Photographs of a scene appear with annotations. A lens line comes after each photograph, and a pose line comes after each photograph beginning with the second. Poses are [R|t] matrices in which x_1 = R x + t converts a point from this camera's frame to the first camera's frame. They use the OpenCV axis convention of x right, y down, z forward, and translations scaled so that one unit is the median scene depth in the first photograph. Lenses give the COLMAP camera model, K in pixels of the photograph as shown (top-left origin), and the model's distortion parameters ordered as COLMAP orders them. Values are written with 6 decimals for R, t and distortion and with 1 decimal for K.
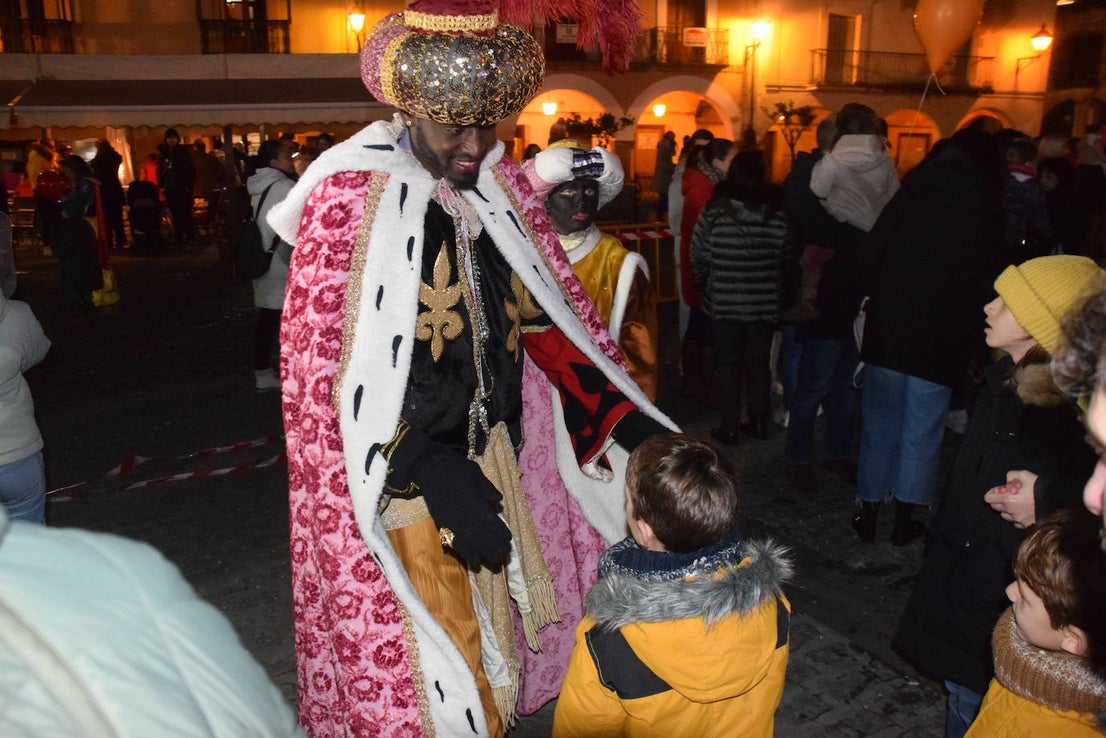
lens RADIAL K [[869.4, 0, 553.0], [0, 869.4, 369.0], [0, 0, 1]] dist [-0.147973, 0.110363]
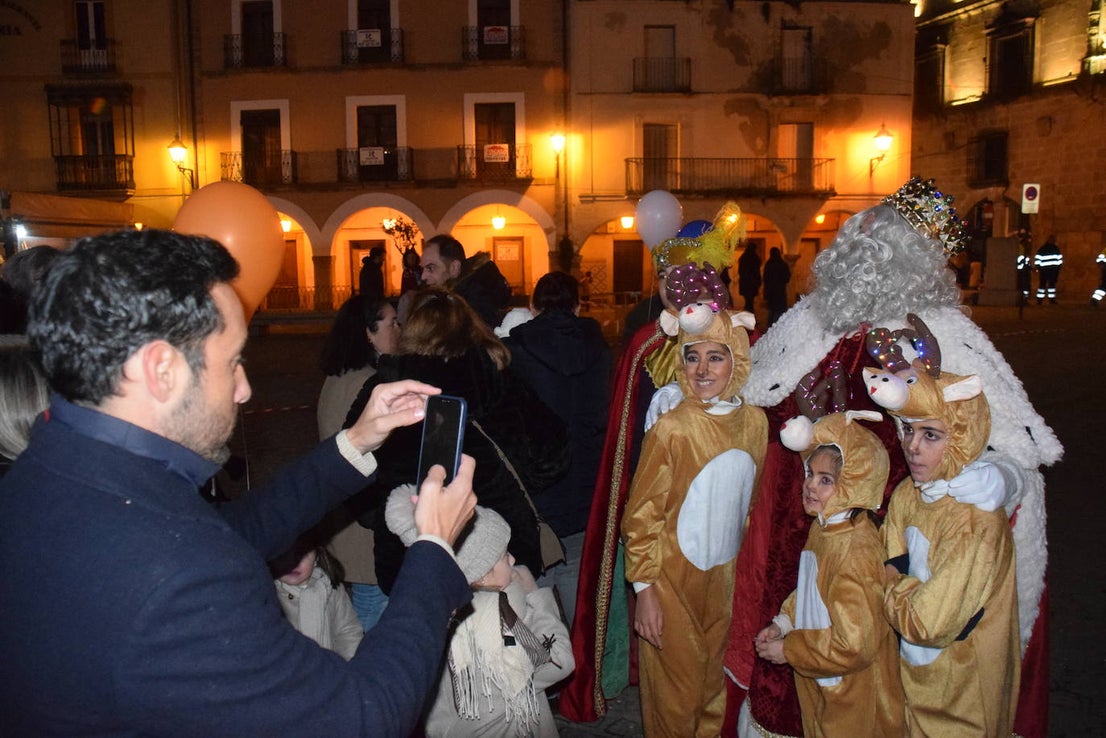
lens RADIAL K [[869.4, 0, 553.0], [0, 869.4, 369.0], [0, 0, 1]] dist [-0.147973, 0.110363]
pose [[0.982908, 0.016084, -0.183395, 0.409942], [-0.037603, 0.992715, -0.114471, -0.012801], [0.180218, 0.119411, 0.976352, 0.021876]]
